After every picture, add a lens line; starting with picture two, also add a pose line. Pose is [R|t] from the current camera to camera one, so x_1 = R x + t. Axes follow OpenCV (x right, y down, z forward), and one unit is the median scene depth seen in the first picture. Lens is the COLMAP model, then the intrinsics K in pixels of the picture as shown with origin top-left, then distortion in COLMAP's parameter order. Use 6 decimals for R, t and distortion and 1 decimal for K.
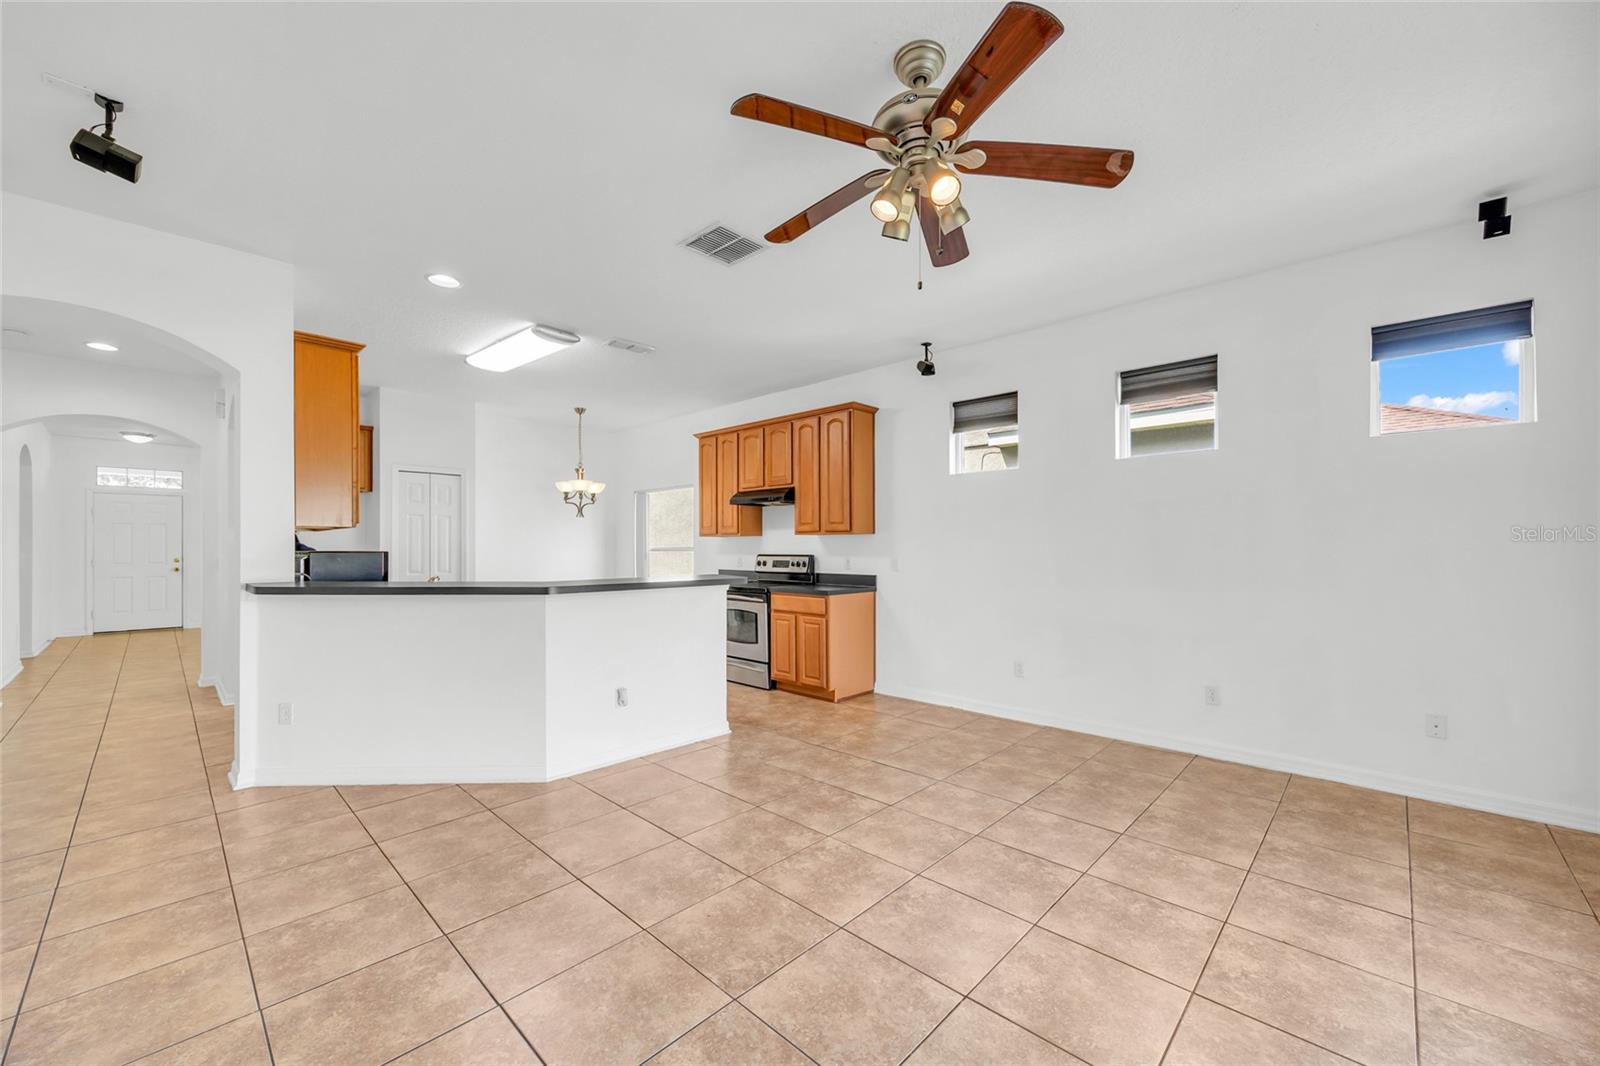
lens RADIAL K [[618.0, 0, 801.4], [0, 618.0, 547.3], [0, 0, 1]] dist [-0.000530, 0.000002]
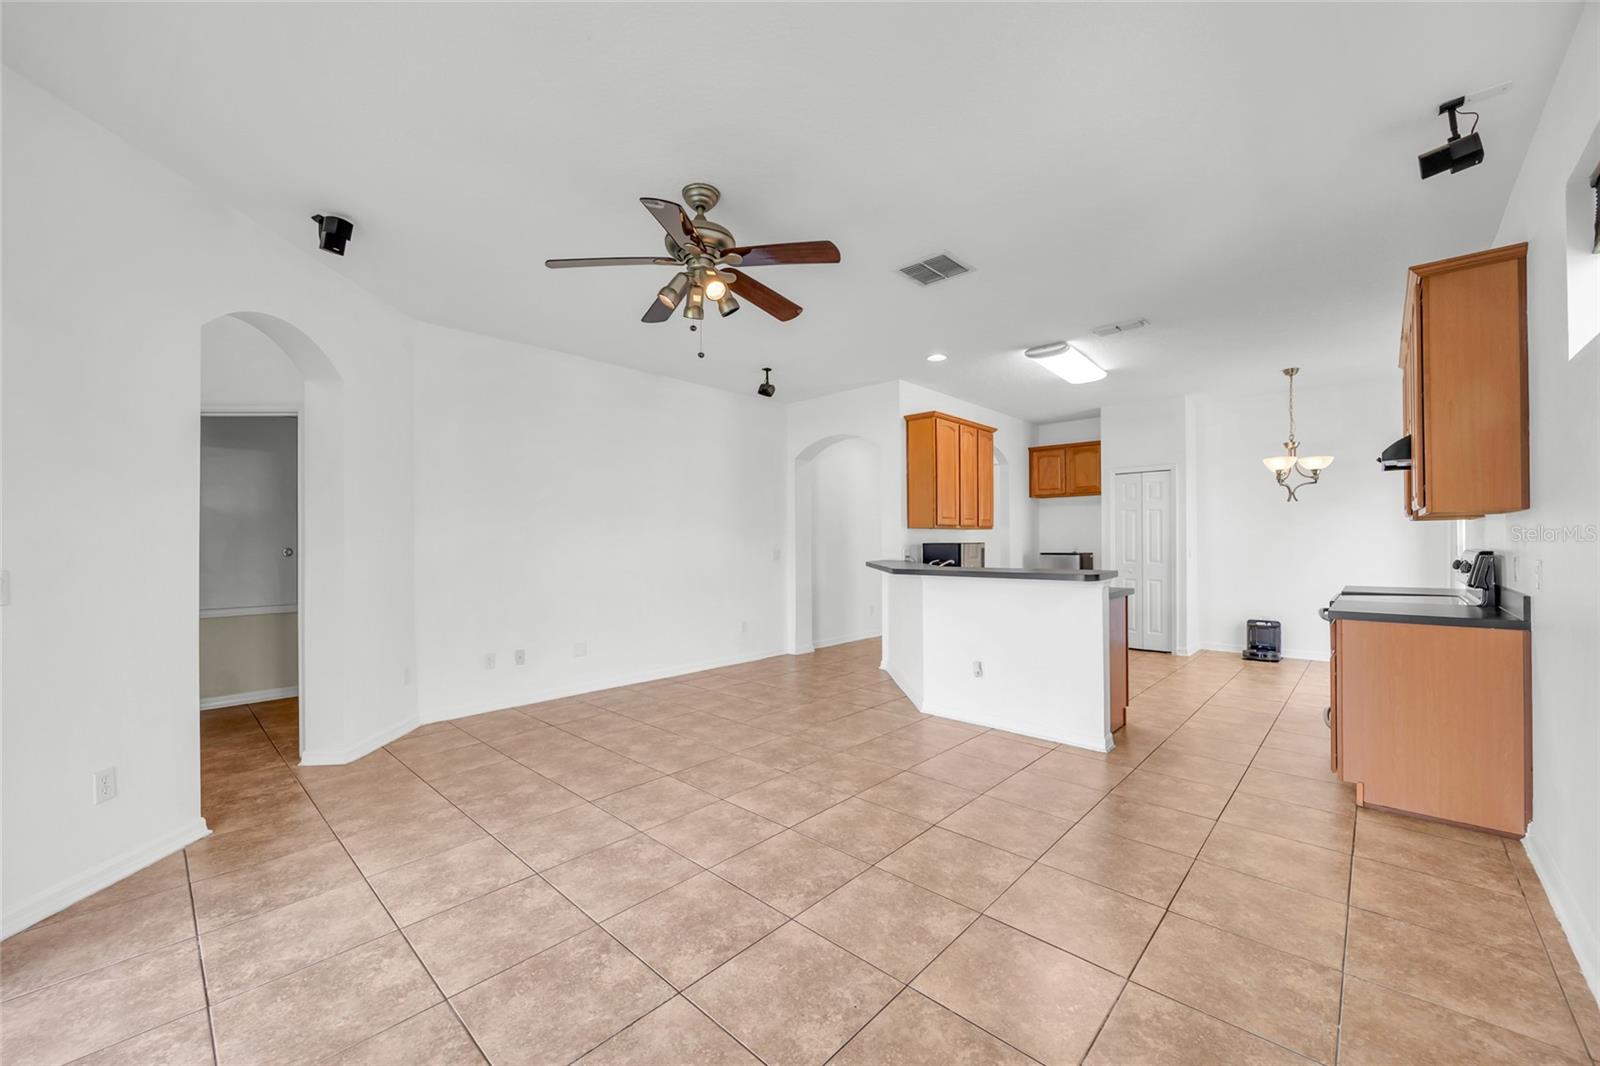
lens RADIAL K [[614.3, 0, 805.4], [0, 614.3, 537.6], [0, 0, 1]] dist [-0.000322, -0.000213]
pose [[0.019549, -0.005895, -0.999792, 0.869942], [0.007201, 0.999958, -0.005755, -0.001163], [0.999783, -0.007087, 0.019590, 0.661433]]
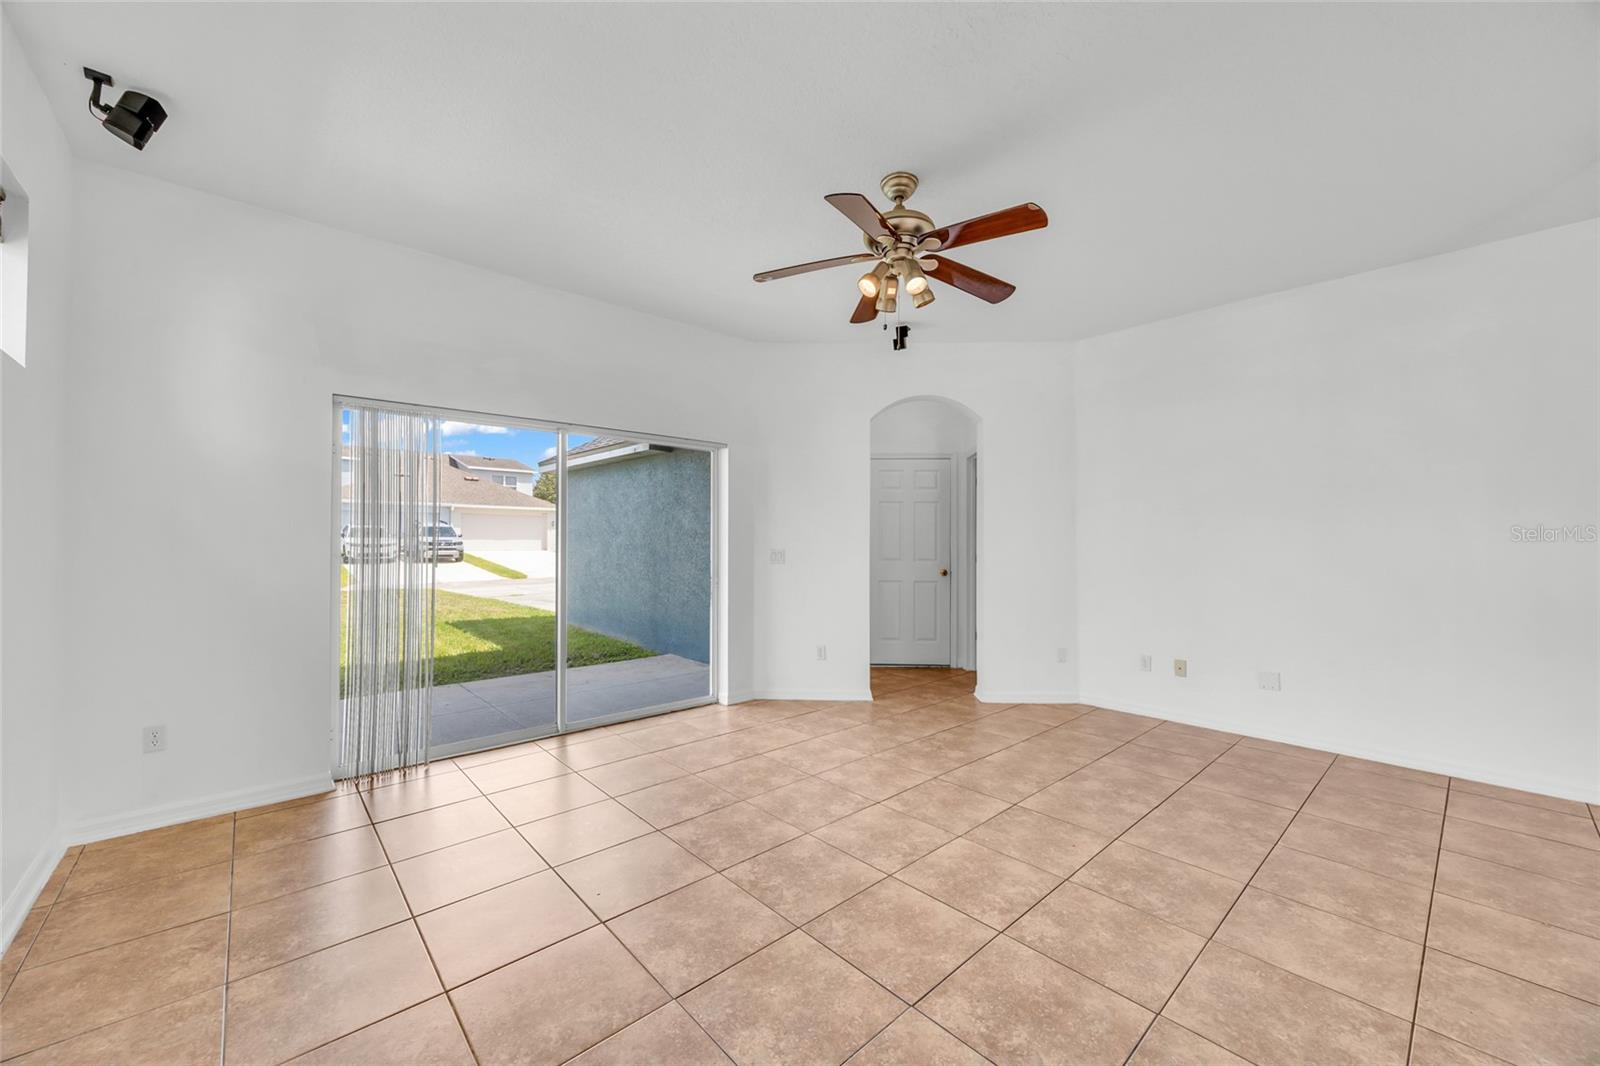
lens RADIAL K [[614.3, 0, 805.4], [0, 614.3, 537.6], [0, 0, 1]] dist [-0.000322, -0.000213]
pose [[-0.997676, 0.002691, 0.068084, 0.166756], [0.002147, 0.999965, -0.008064, 0.002795], [-0.068103, -0.007899, -0.997647, 1.294482]]
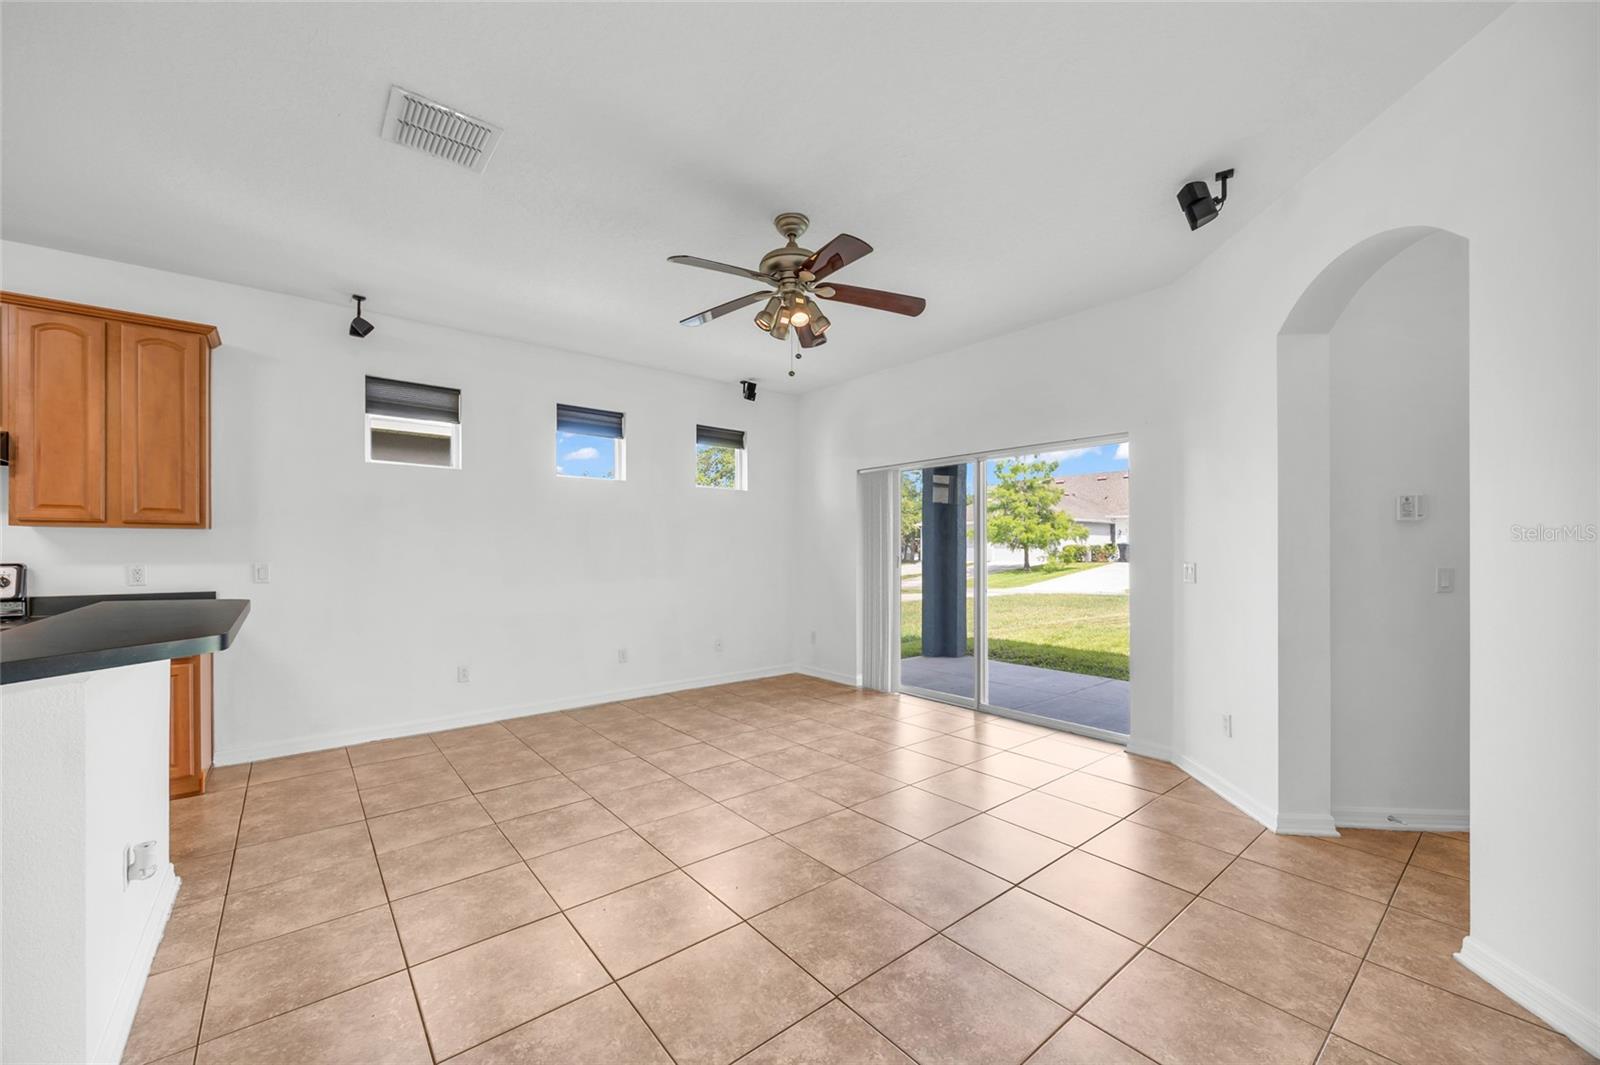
lens RADIAL K [[624.5, 0, 801.5], [0, 624.5, 555.1], [0, 0, 1]] dist [-0.000297, -0.000059]
pose [[0.118285, -0.005359, 0.992965, -0.710073], [-0.000571, 0.999985, 0.005465, 0.002921], [-0.992979, -0.001214, 0.118281, 0.439101]]
